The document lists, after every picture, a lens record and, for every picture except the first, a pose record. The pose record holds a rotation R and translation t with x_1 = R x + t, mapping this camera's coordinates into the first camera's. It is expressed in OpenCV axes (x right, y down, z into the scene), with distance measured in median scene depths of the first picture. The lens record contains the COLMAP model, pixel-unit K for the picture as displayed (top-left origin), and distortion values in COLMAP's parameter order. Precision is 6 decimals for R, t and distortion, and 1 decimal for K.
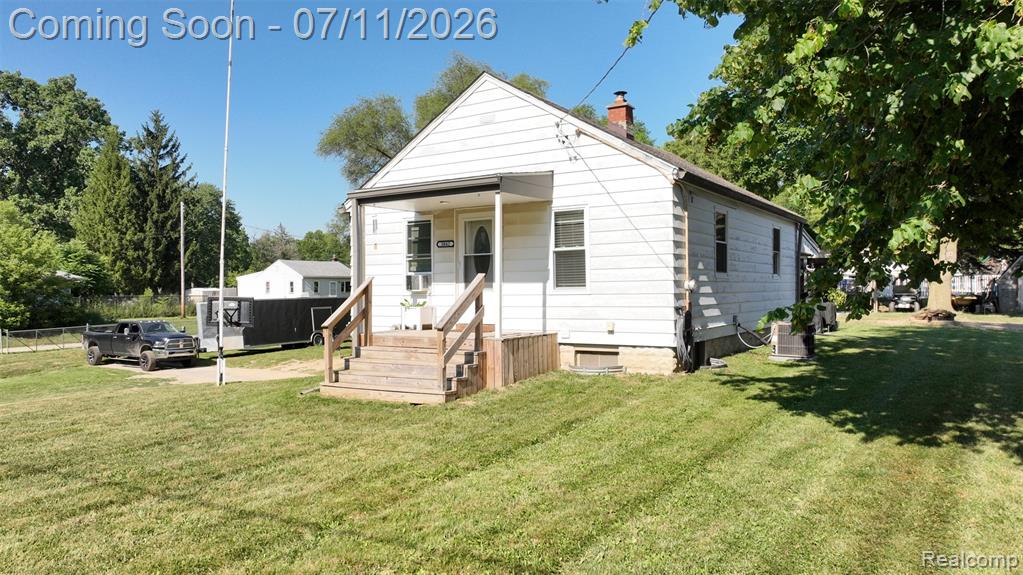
lens RADIAL K [[720.7, 0, 511.5], [0, 720.7, 287.5], [0, 0, 1]] dist [-0.001510, 0.003815]
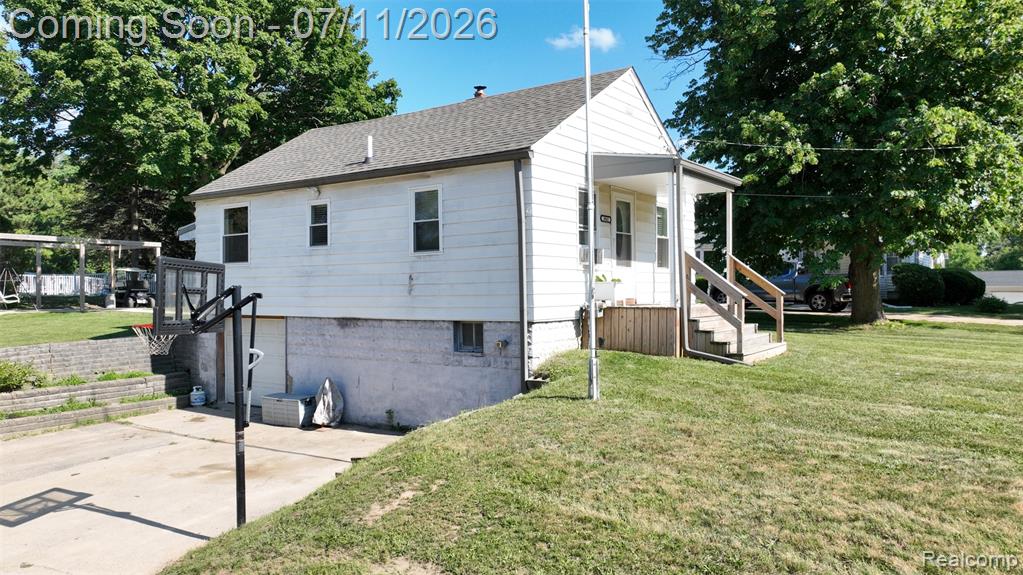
lens RADIAL K [[720.7, 0, 511.5], [0, 720.7, 287.5], [0, 0, 1]] dist [-0.001510, 0.003815]
pose [[0.048704, 0.011042, 0.998752, -1.059653], [0.000723, 0.999938, -0.011090, 0.043269], [-0.998813, 0.001263, 0.048693, 1.056752]]
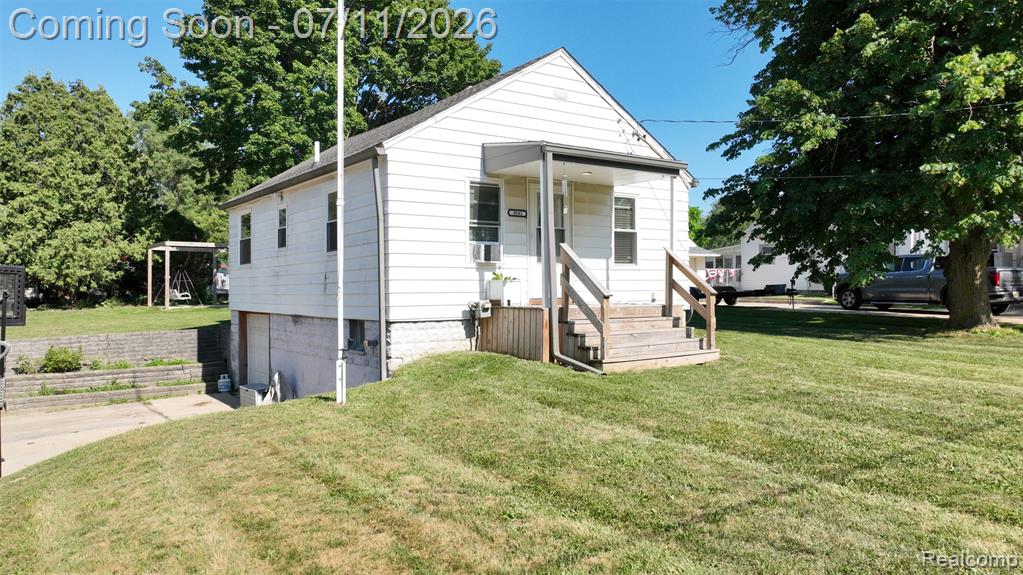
lens RADIAL K [[720.7, 0, 511.5], [0, 720.7, 287.5], [0, 0, 1]] dist [-0.001510, 0.003815]
pose [[0.375355, 0.008143, 0.926845, -0.934823], [-0.001171, 0.999965, -0.008311, 0.042196], [-0.926880, 0.002034, 0.375352, 0.644230]]
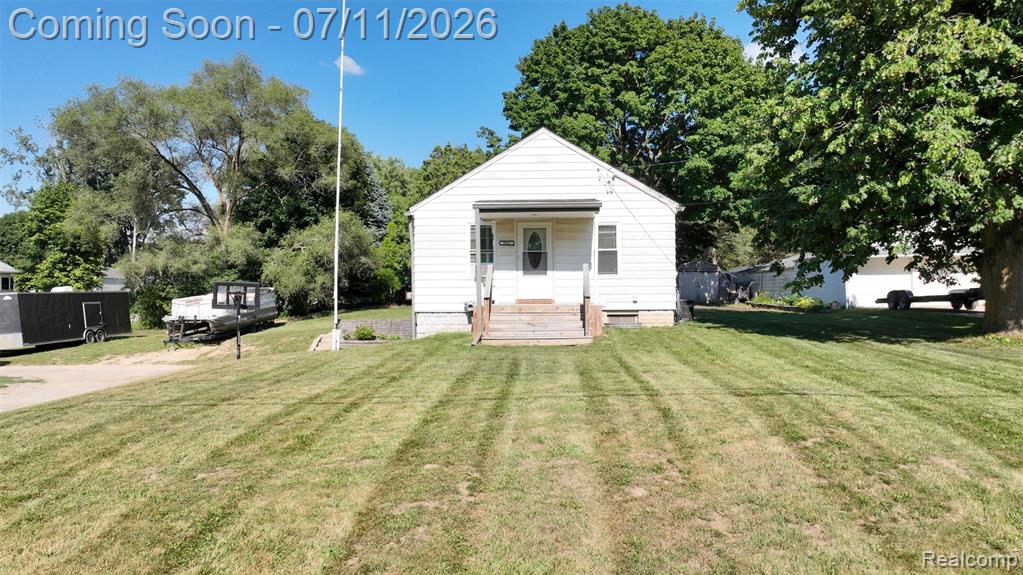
lens RADIAL K [[720.7, 0, 511.5], [0, 720.7, 287.5], [0, 0, 1]] dist [-0.001510, 0.003815]
pose [[0.859589, 0.008032, 0.510922, -0.786304], [-0.005058, 0.999961, -0.007209, 0.035798], [-0.510960, 0.003613, 0.859597, -0.212686]]
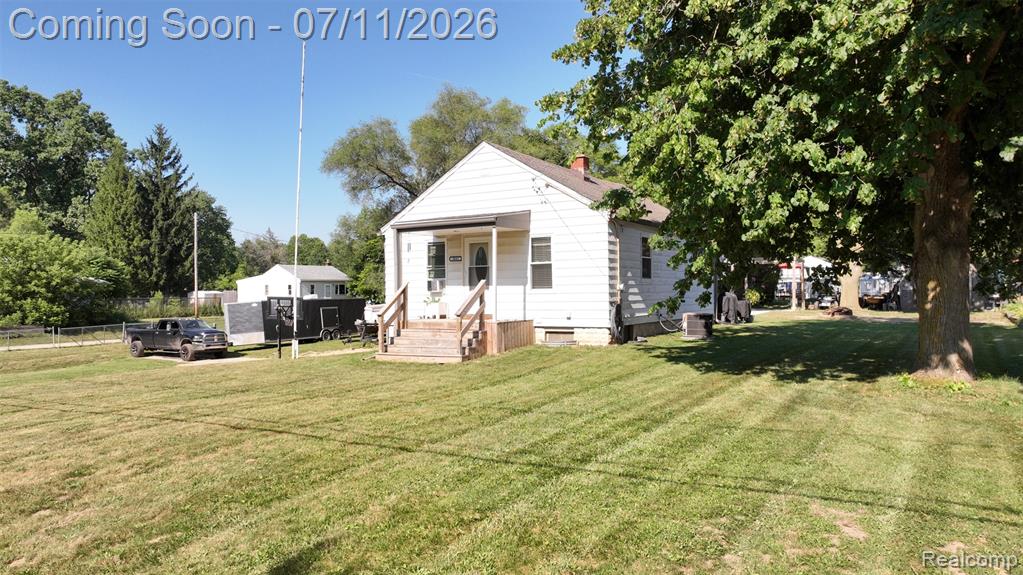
lens RADIAL K [[720.7, 0, 511.5], [0, 720.7, 287.5], [0, 0, 1]] dist [-0.001510, 0.003815]
pose [[0.999603, -0.001709, 0.028126, -0.020359], [0.001811, 0.999992, -0.003611, 0.002032], [-0.028119, 0.003660, 0.999598, -0.427041]]
